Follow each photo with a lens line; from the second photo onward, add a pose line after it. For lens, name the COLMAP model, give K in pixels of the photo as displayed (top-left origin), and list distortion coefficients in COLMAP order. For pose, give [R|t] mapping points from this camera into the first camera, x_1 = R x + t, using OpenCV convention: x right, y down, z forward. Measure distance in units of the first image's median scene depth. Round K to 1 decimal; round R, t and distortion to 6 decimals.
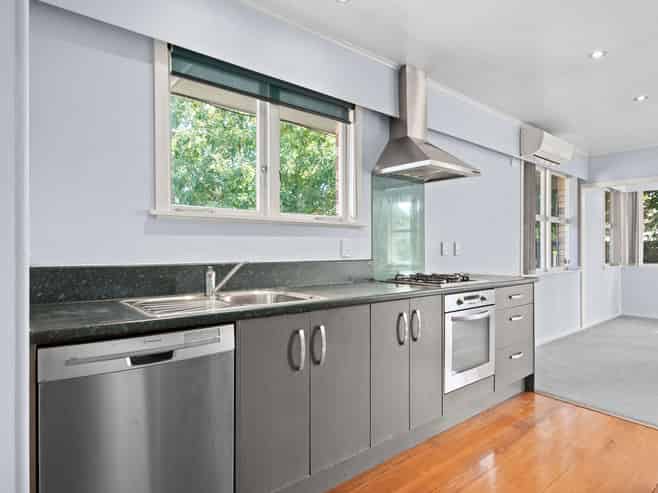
lens RADIAL K [[367.2, 0, 328.8], [0, 367.2, 248.4], [0, 0, 1]] dist [-0.000358, -0.000082]
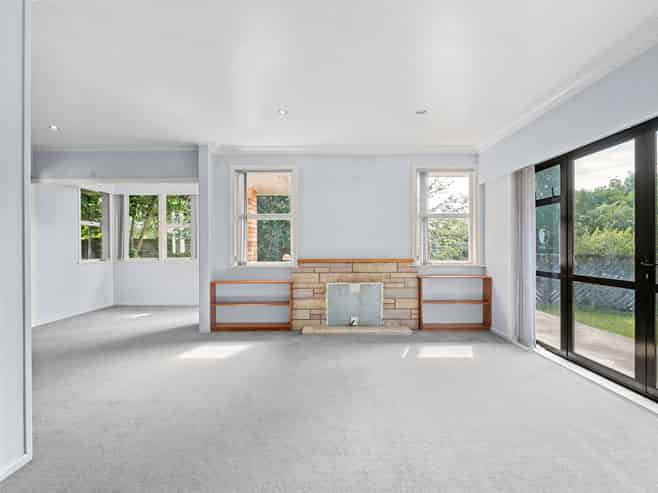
lens RADIAL K [[345.6, 0, 329.1], [0, 345.6, 245.8], [0, 0, 1]] dist [-0.000063, -0.000012]
pose [[0.612970, -0.003021, 0.790101, 0.380931], [0.002859, 0.999995, 0.001606, 0.003216], [-0.790101, 0.001275, 0.612975, -0.158323]]
